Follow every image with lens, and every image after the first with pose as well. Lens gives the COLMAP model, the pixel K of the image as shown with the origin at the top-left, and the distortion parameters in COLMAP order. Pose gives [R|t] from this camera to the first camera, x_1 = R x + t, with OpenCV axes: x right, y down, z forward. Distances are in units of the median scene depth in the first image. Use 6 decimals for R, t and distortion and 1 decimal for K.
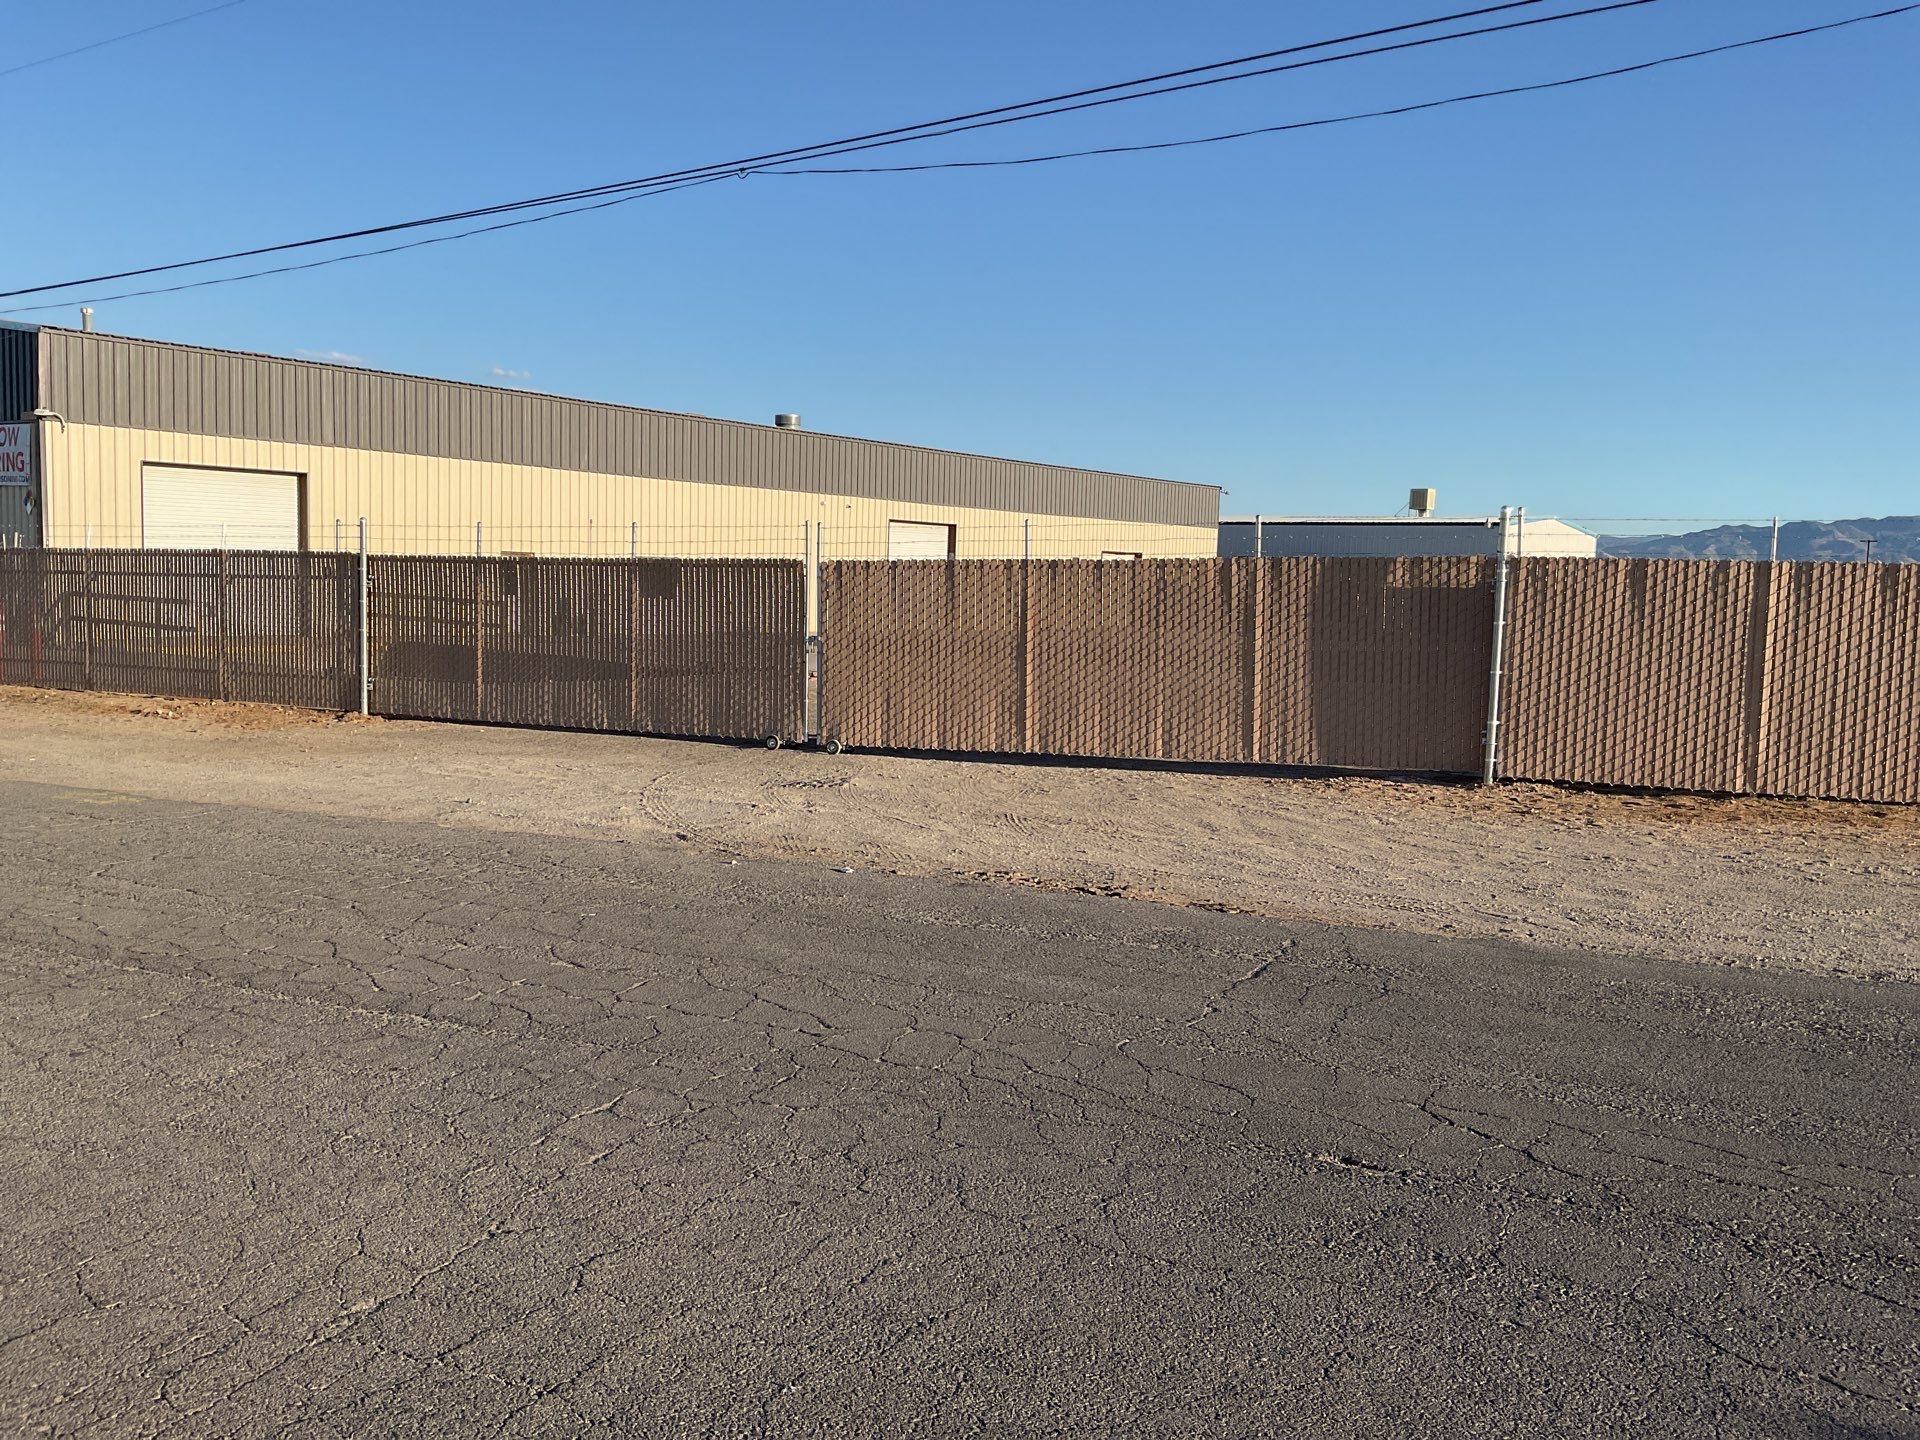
lens RADIAL K [[1679.2, 0, 960.0], [0, 1679.2, 720.0], [0, 0, 1]] dist [0.096897, -0.171821]
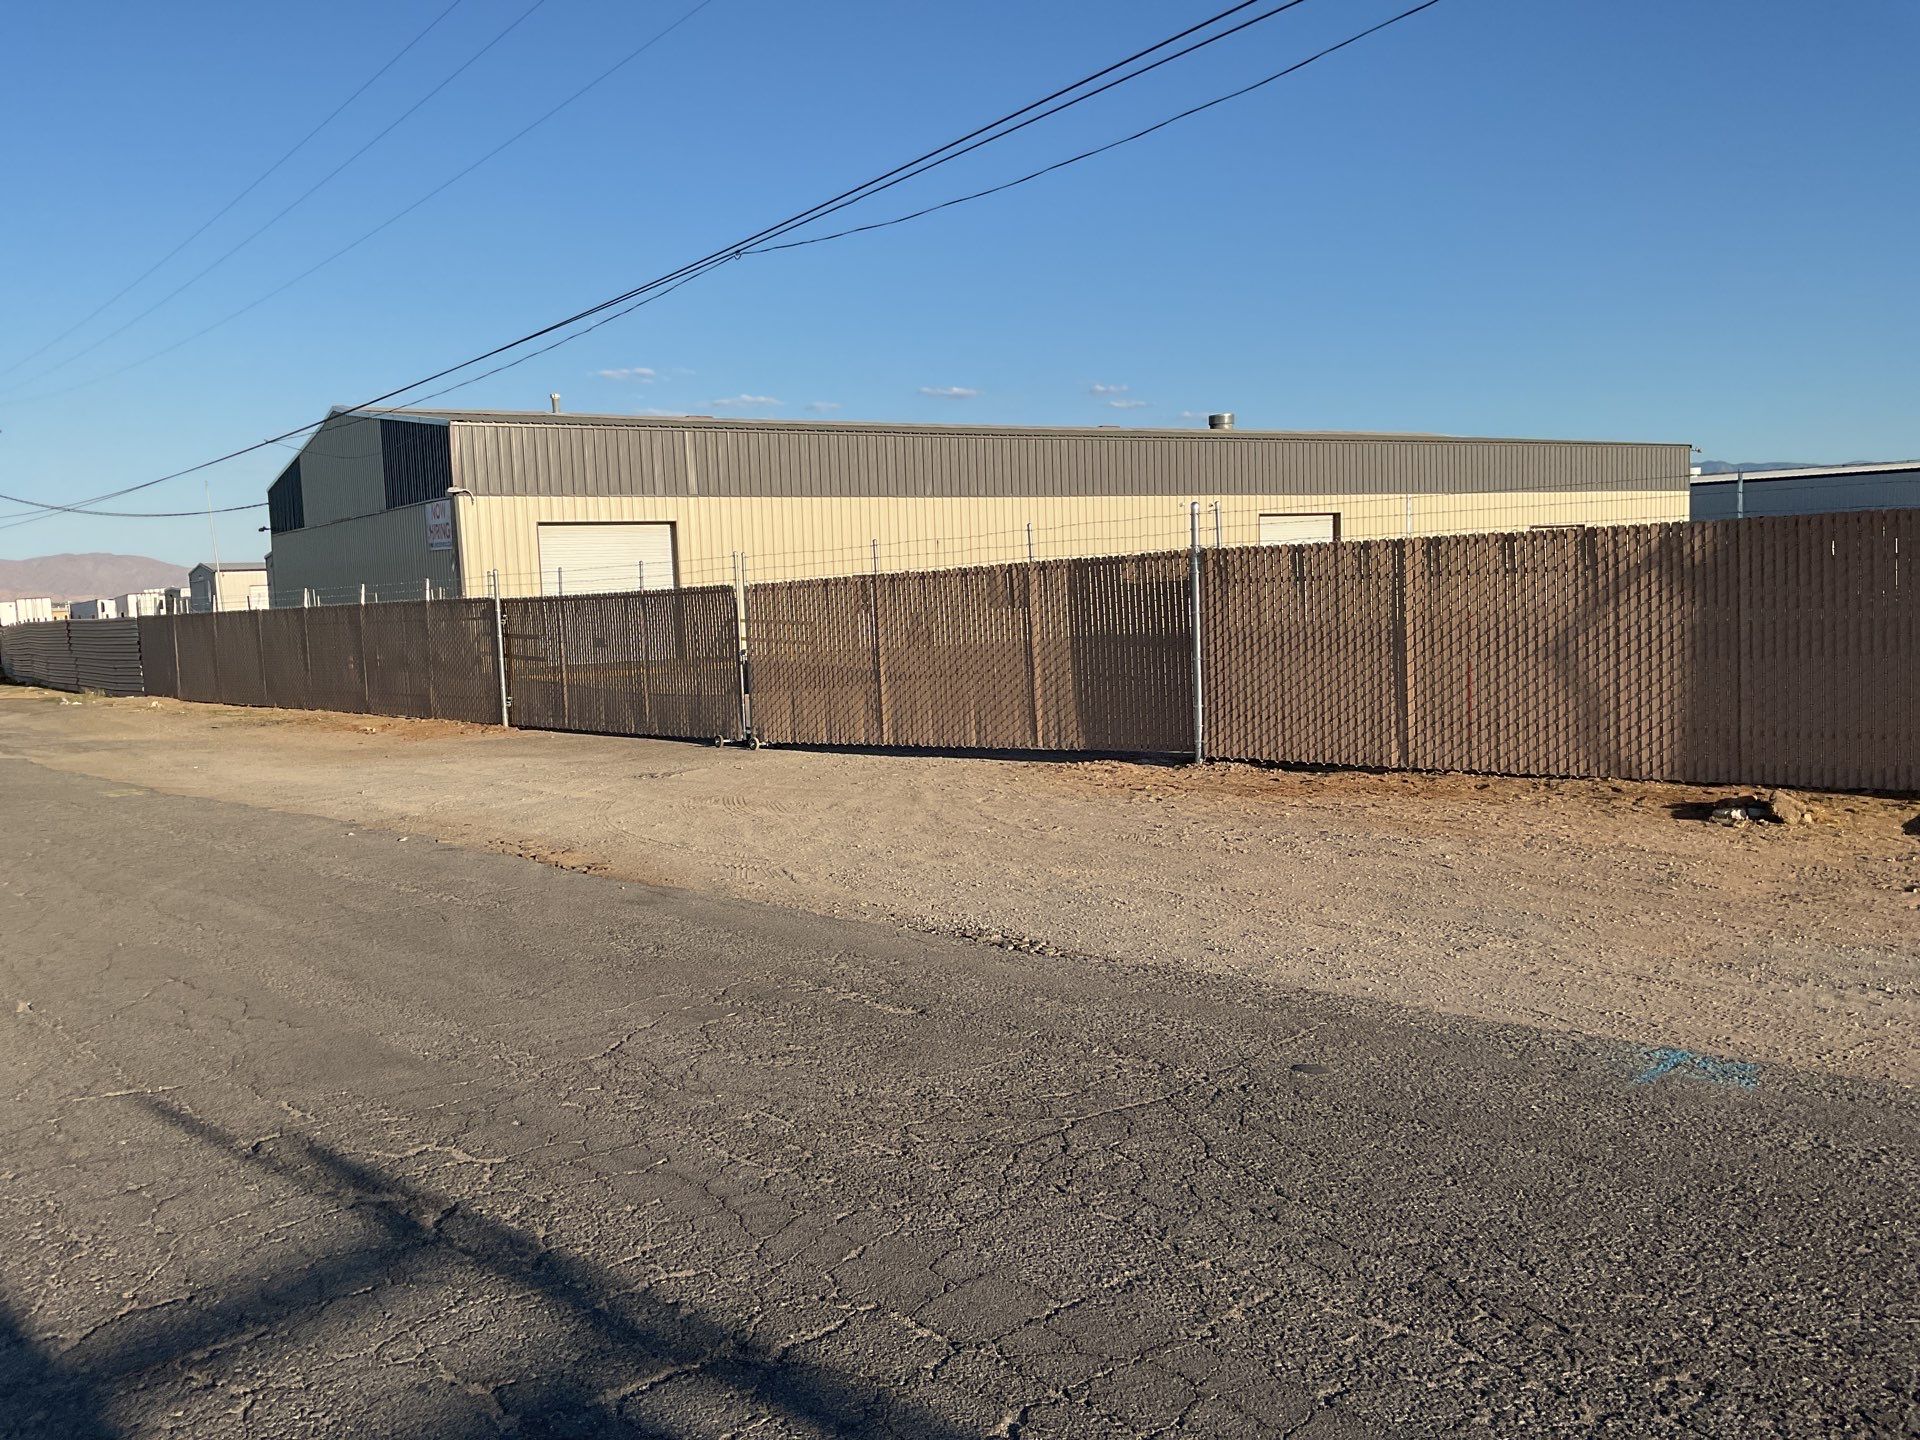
lens RADIAL K [[1691.5, 0, 963.0], [0, 1691.5, 717.1], [0, 0, 1]] dist [0.115761, -0.242364]
pose [[0.923102, -0.030883, -0.383314, 0.507752], [0.031038, 0.999501, -0.005782, 0.008571], [0.383302, -0.006560, 0.923600, -0.033263]]
